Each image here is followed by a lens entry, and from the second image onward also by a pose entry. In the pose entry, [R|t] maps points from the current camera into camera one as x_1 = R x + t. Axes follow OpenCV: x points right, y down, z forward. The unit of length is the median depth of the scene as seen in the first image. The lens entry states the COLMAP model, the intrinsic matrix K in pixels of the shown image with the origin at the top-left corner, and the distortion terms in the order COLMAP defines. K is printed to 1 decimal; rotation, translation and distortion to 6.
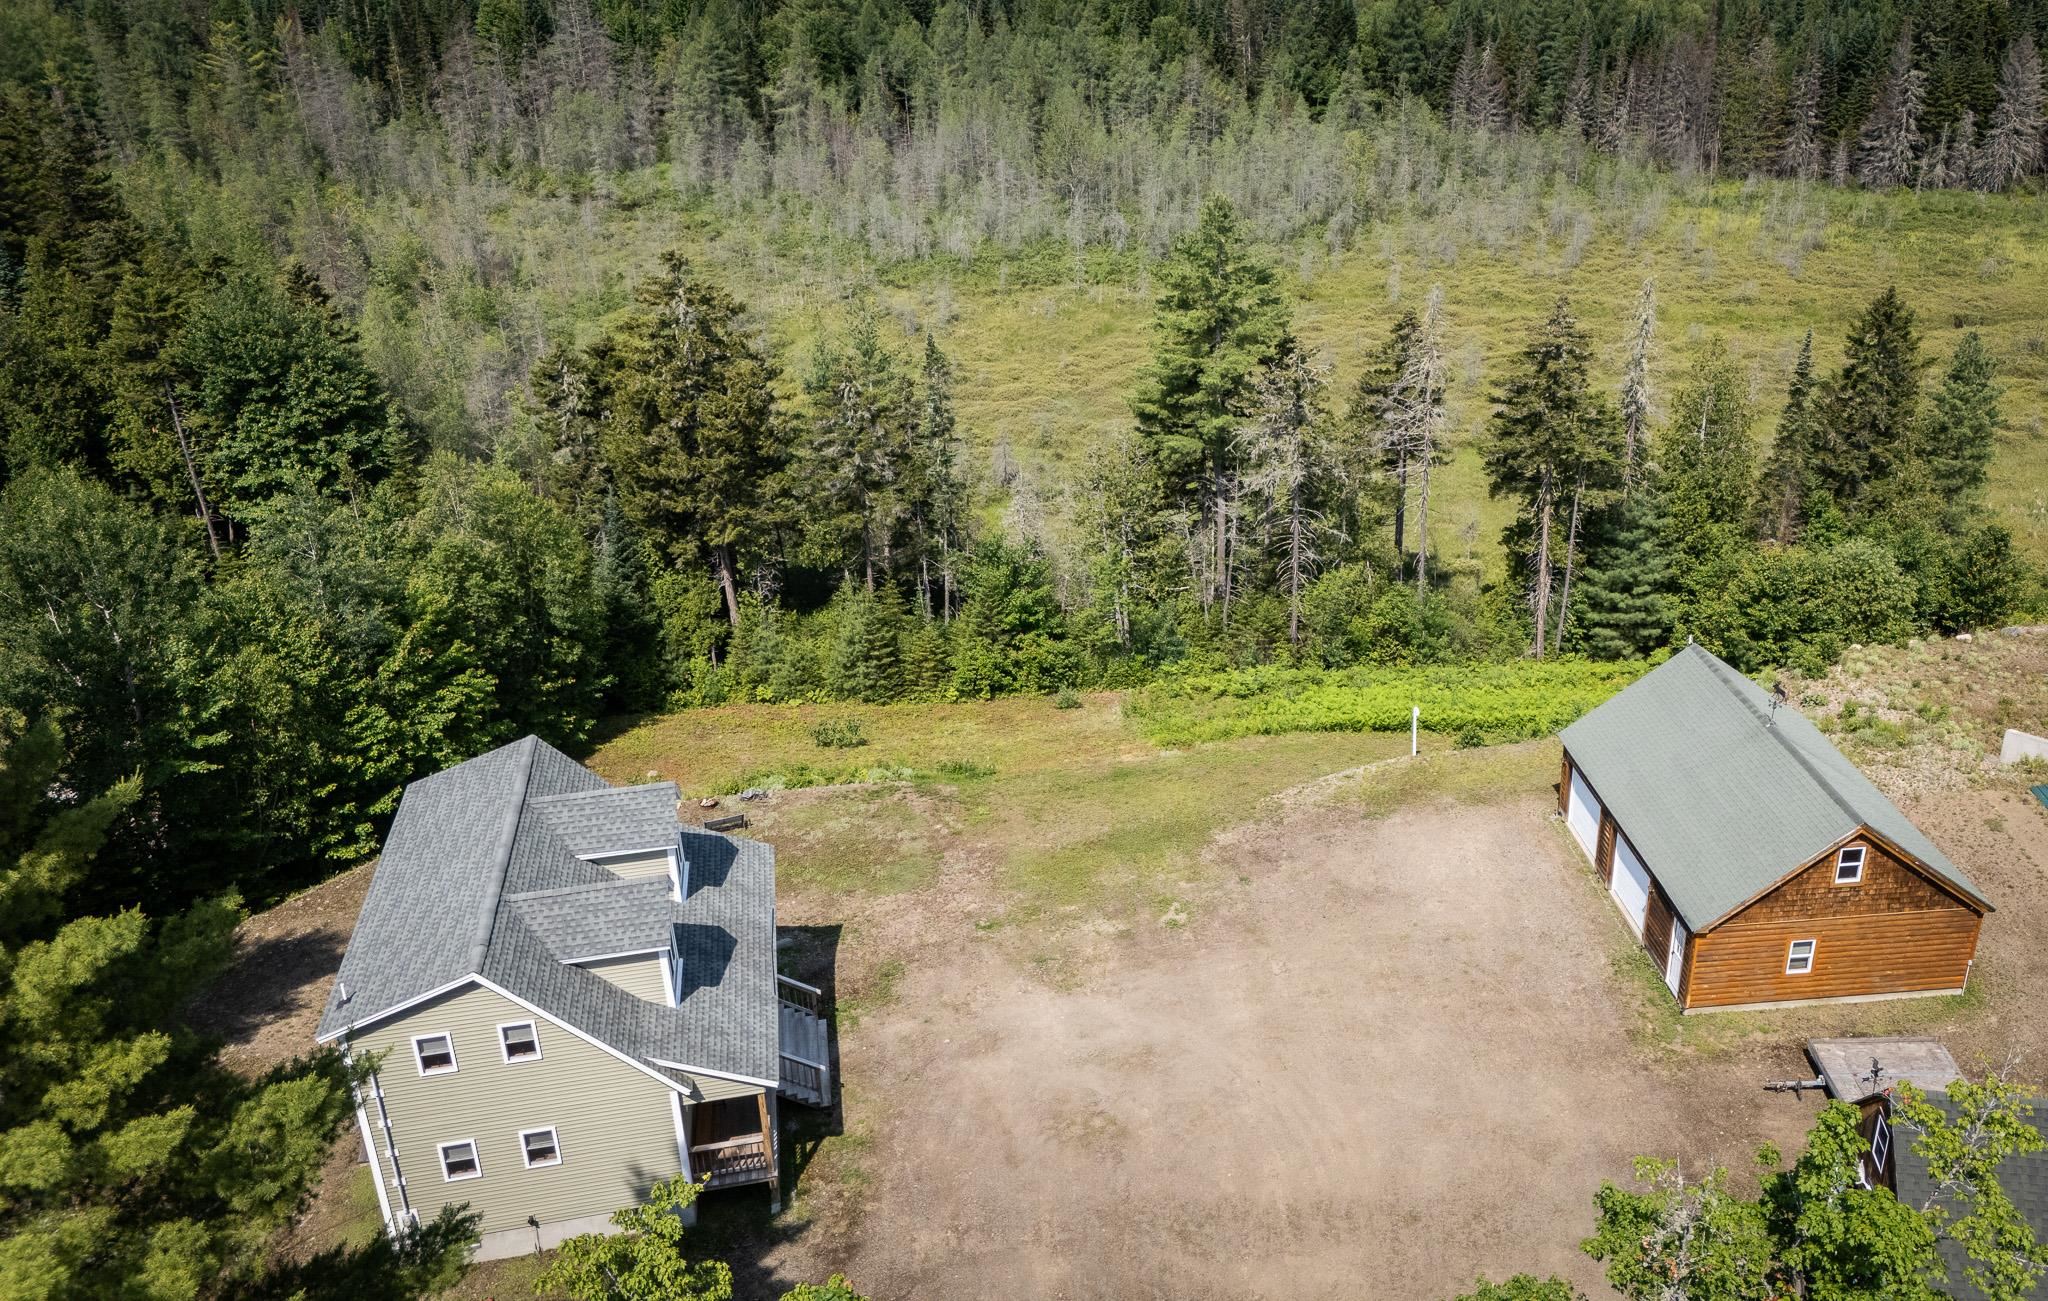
lens RADIAL K [[1676.8, 0, 1144.4], [0, 1676.8, 643.2], [0, 0, 1]] dist [0.217970, -0.681743]
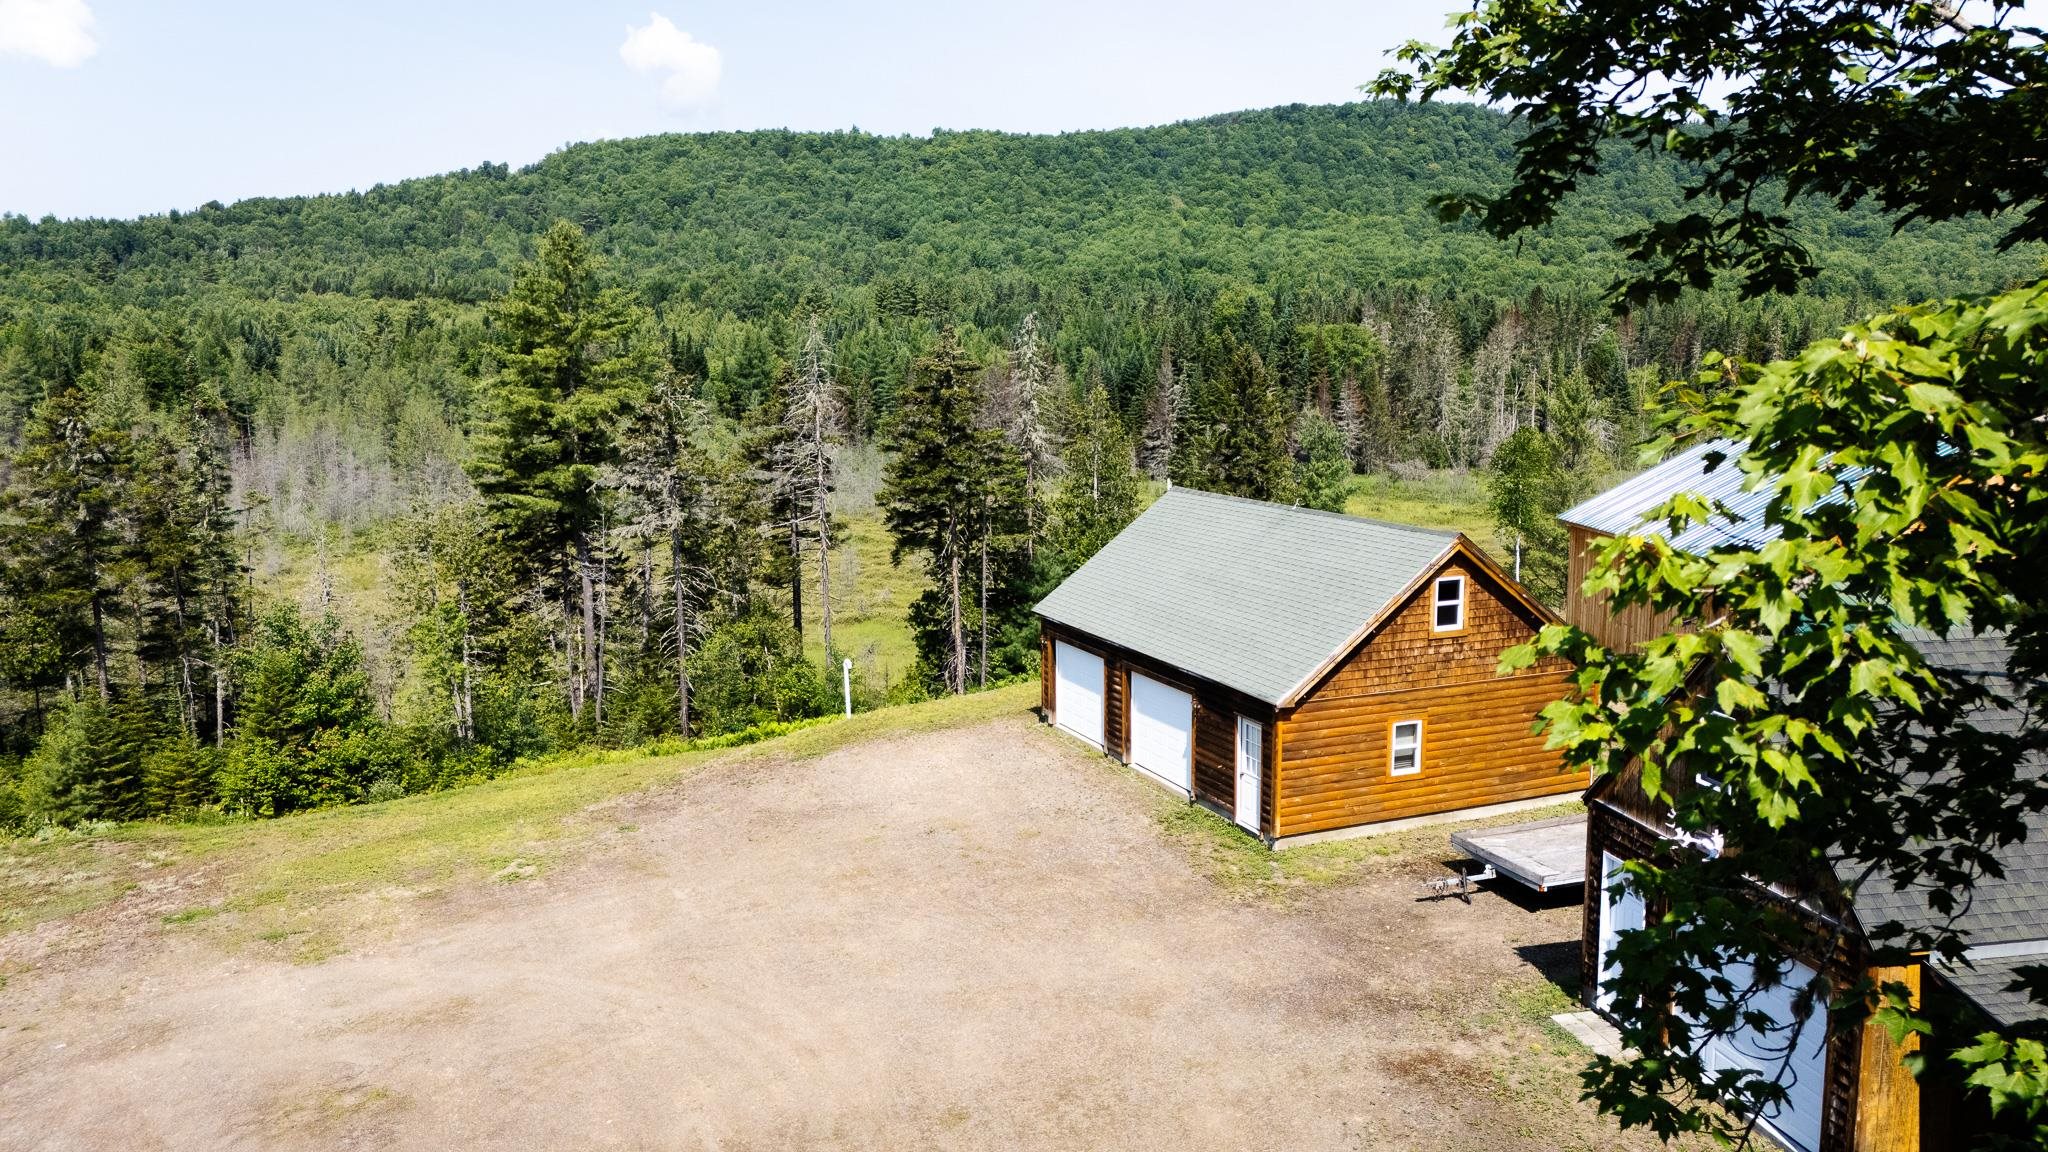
lens RADIAL K [[1501.1, 0, 1024.0], [0, 1501.1, 576.0], [0, 0, 1]] dist [0.049747, -0.044710]
pose [[0.948258, -0.037950, 0.315224, 0.024469], [0.127780, 0.954492, -0.269477, 0.237210], [-0.290652, 0.295813, 0.909954, 0.388279]]
